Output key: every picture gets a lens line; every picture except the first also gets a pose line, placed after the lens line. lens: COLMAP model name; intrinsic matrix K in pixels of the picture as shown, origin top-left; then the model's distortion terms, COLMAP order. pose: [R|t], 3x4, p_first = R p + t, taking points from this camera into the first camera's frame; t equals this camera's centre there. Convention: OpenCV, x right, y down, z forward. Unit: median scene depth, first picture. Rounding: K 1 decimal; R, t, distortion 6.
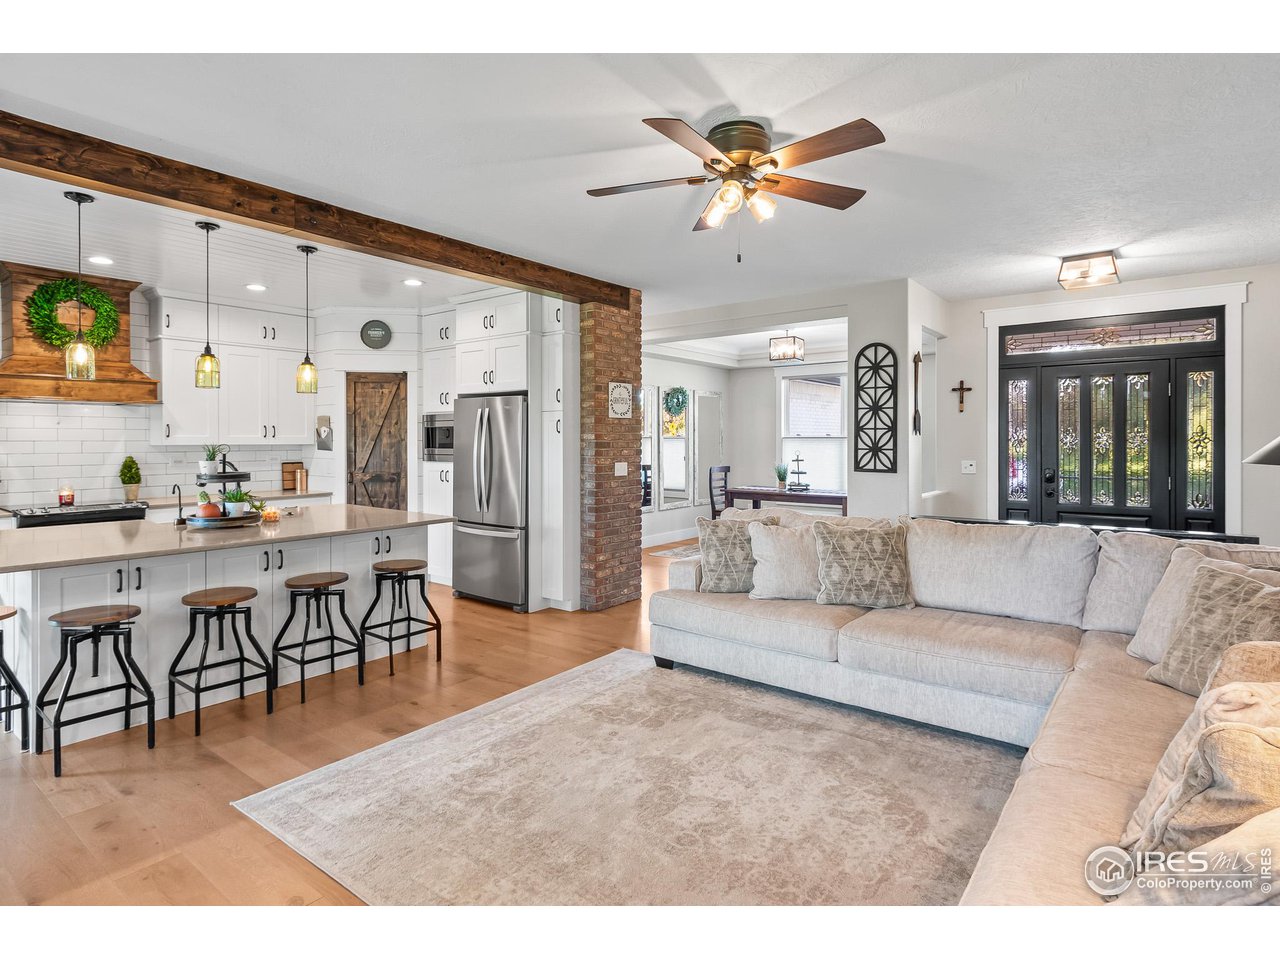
lens RADIAL K [[691.5, 0, 641.4], [0, 691.5, 492.1], [0, 0, 1]] dist [0.006036, -0.002980]
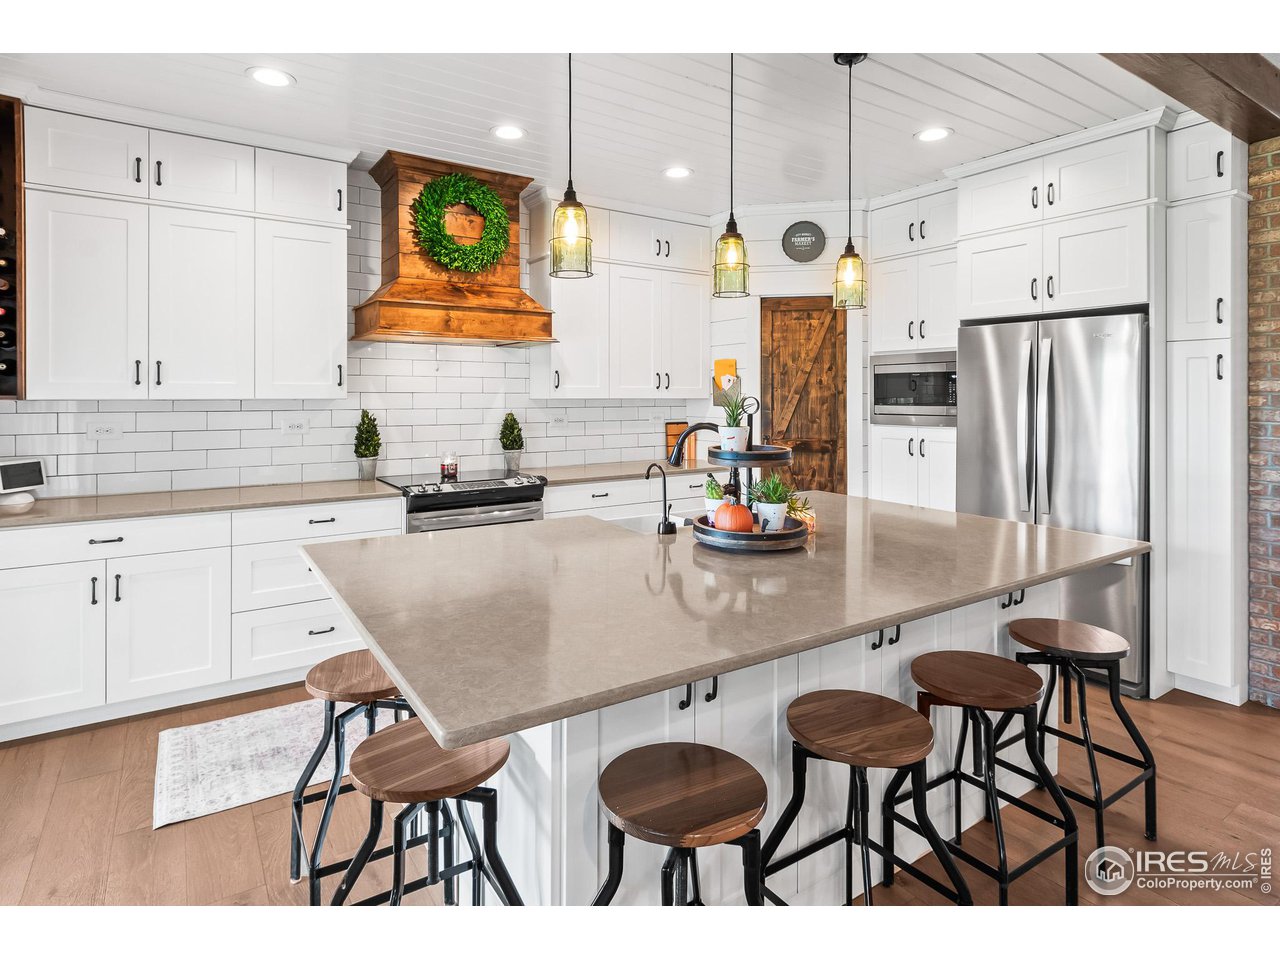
lens RADIAL K [[691.5, 0, 636.9], [0, 691.5, 472.9], [0, 0, 1]] dist [0.006036, -0.002980]
pose [[0.950288, 0.037374, -0.309121, -0.367084], [-0.025919, 0.998819, 0.041083, -0.020812], [0.310291, -0.031029, 0.950135, 0.314790]]
